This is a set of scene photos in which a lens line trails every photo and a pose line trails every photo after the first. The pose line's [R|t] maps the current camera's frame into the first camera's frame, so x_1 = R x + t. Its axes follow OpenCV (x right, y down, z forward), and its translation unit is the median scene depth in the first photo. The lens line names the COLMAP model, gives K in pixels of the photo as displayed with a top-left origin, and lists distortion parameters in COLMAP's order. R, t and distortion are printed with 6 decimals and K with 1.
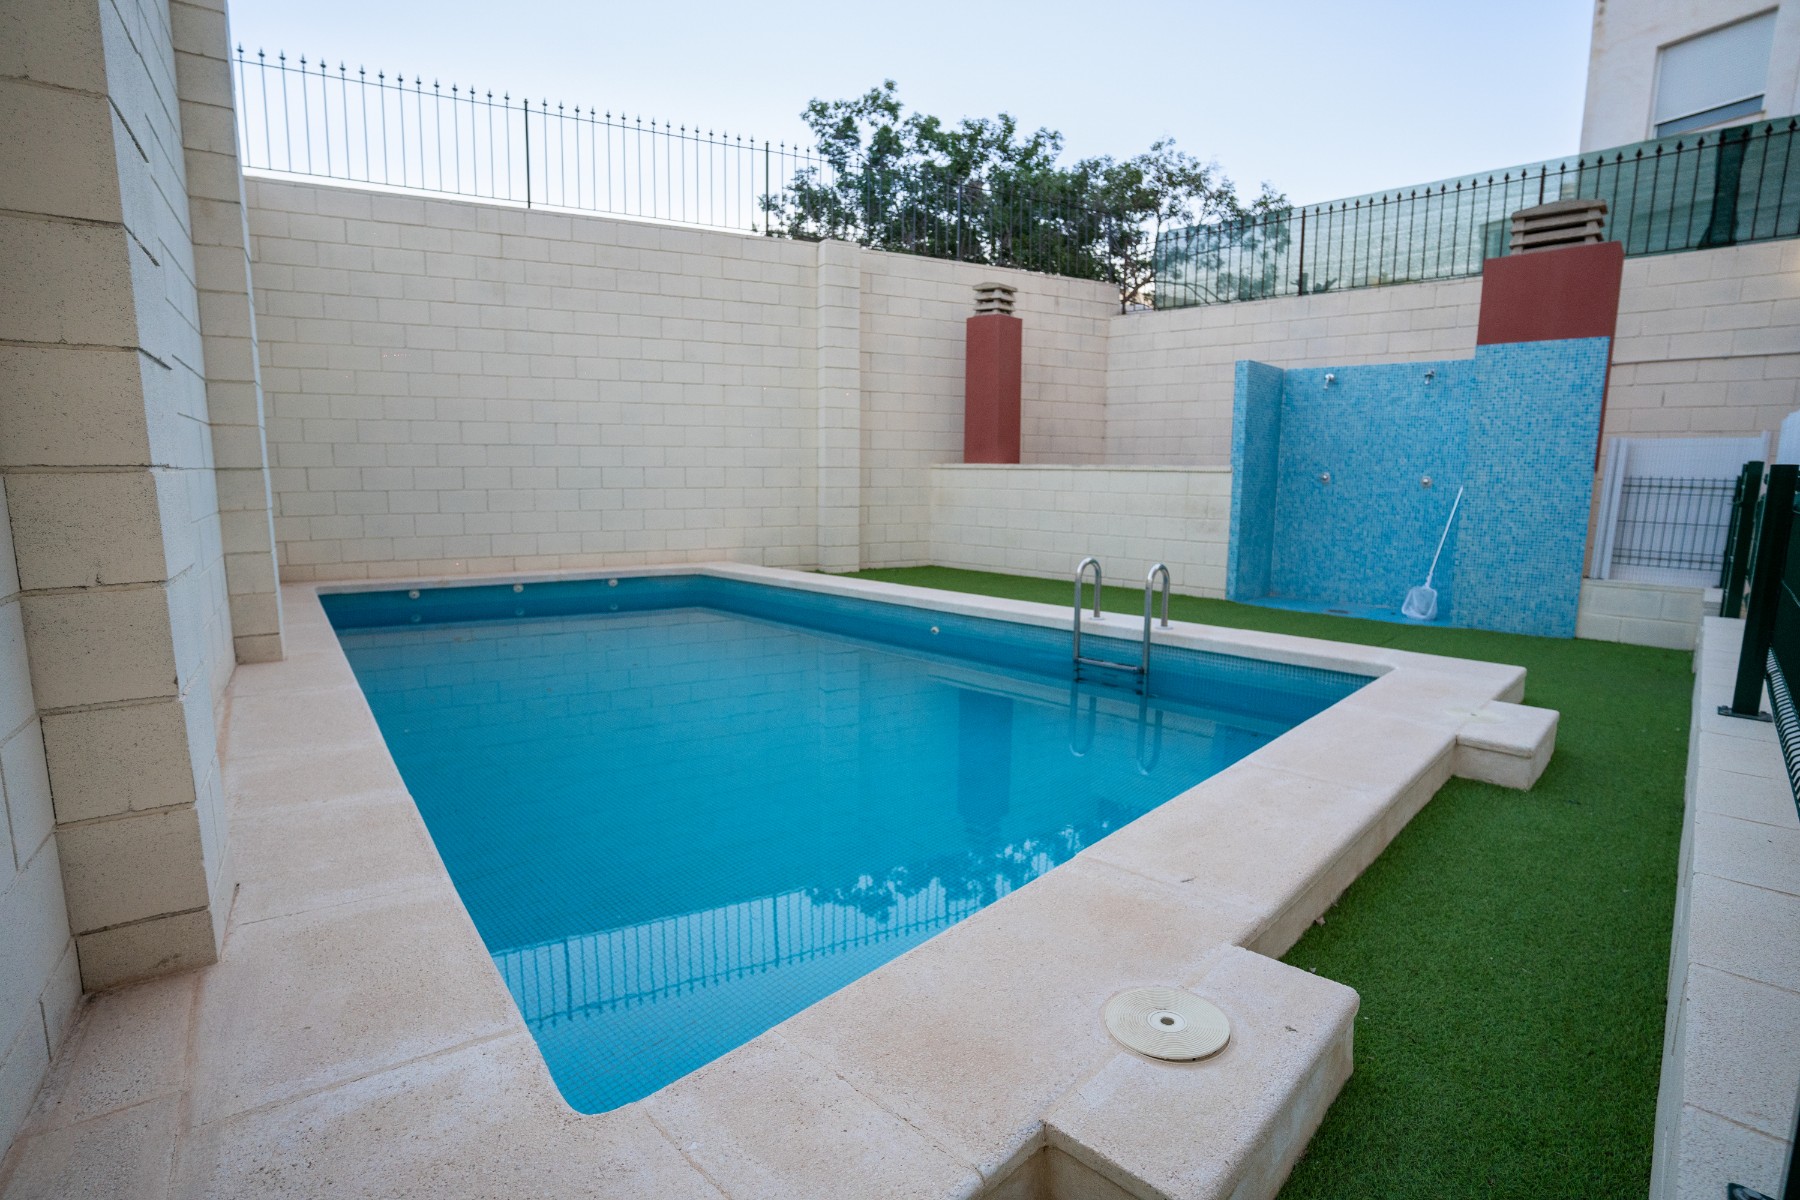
lens RADIAL K [[907.3, 0, 900.0], [0, 907.3, 600.0], [0, 0, 1]] dist [-0.073741, 0.050438]
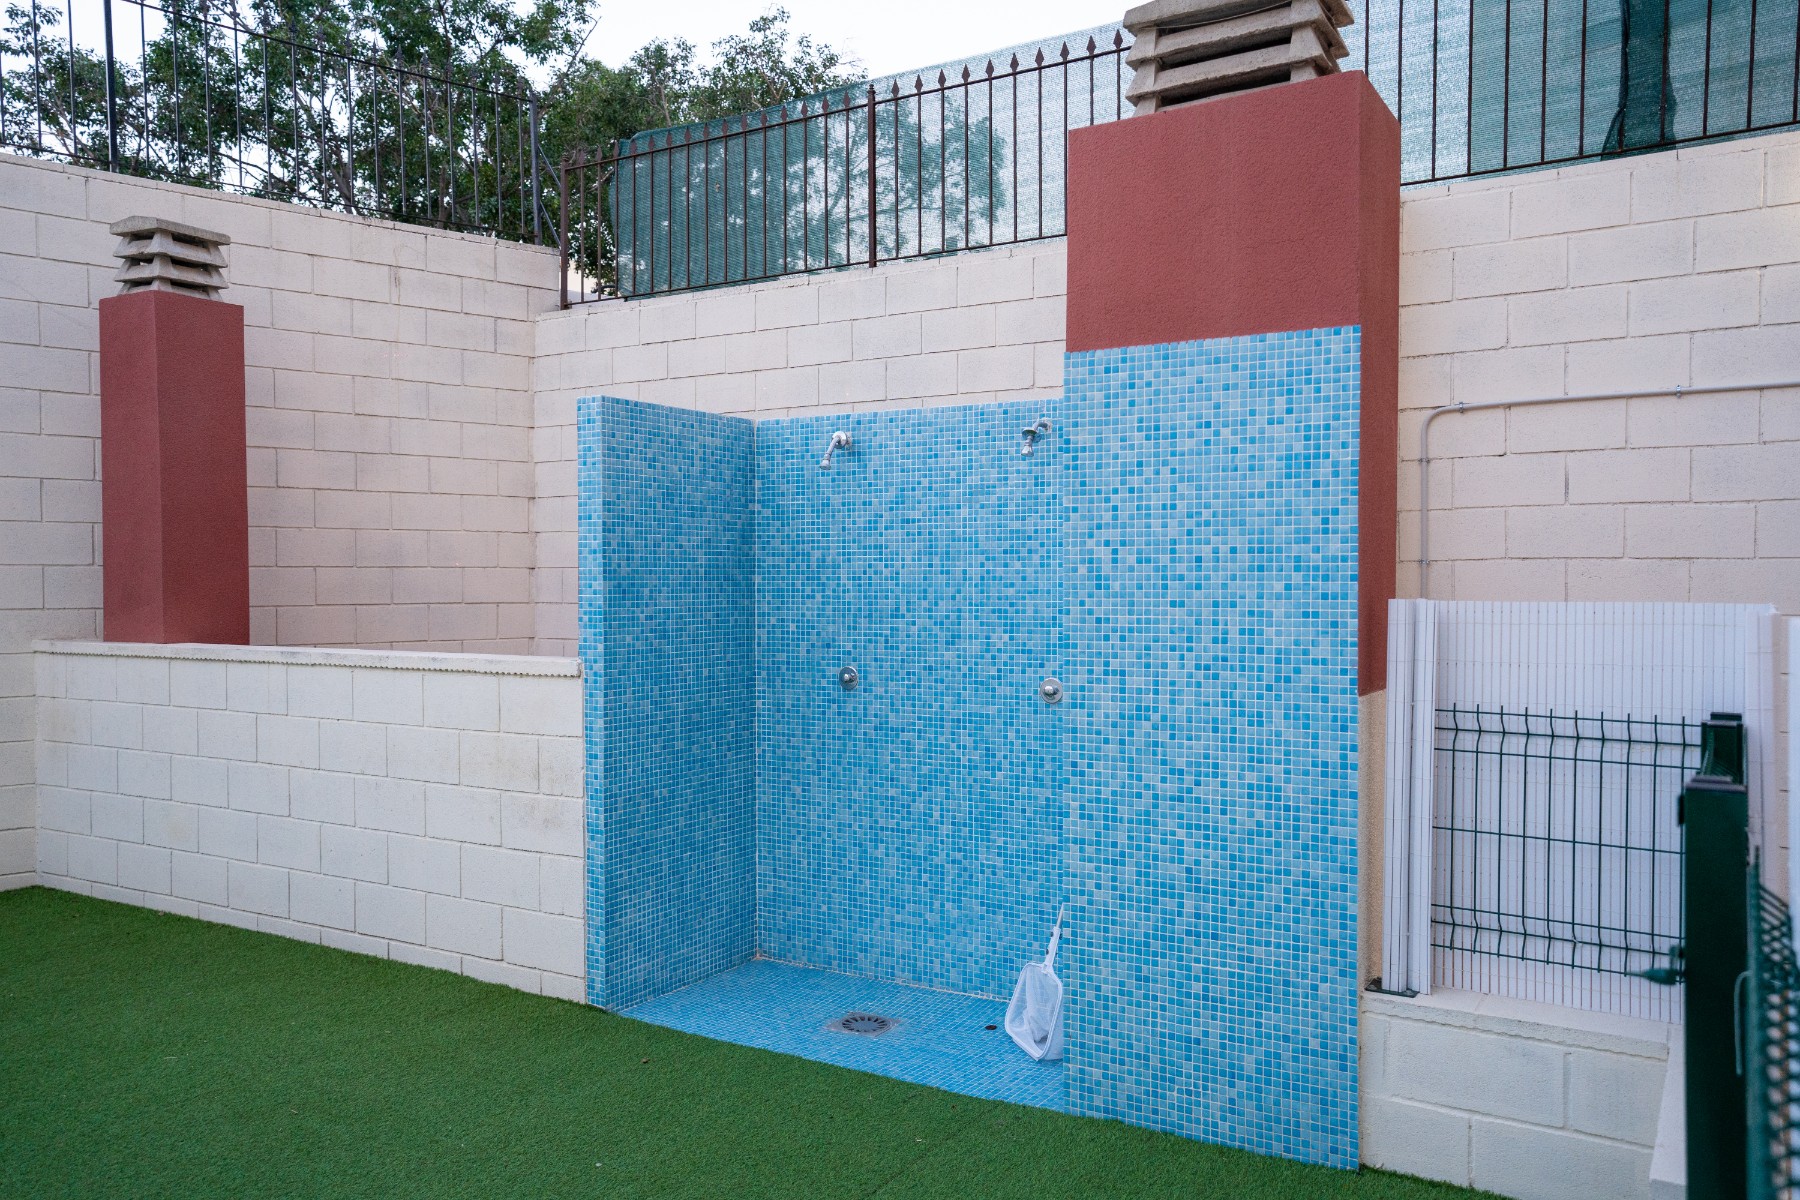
lens RADIAL K [[1370.0, 0, 904.4], [0, 1370.0, 607.4], [0, 0, 1]] dist [-0.007691, 0.151764]
pose [[0.981514, -0.017217, 0.190615, 0.422759], [0.040278, 0.992223, -0.117777, -0.103328], [-0.187105, 0.123277, 0.974574, 0.413429]]
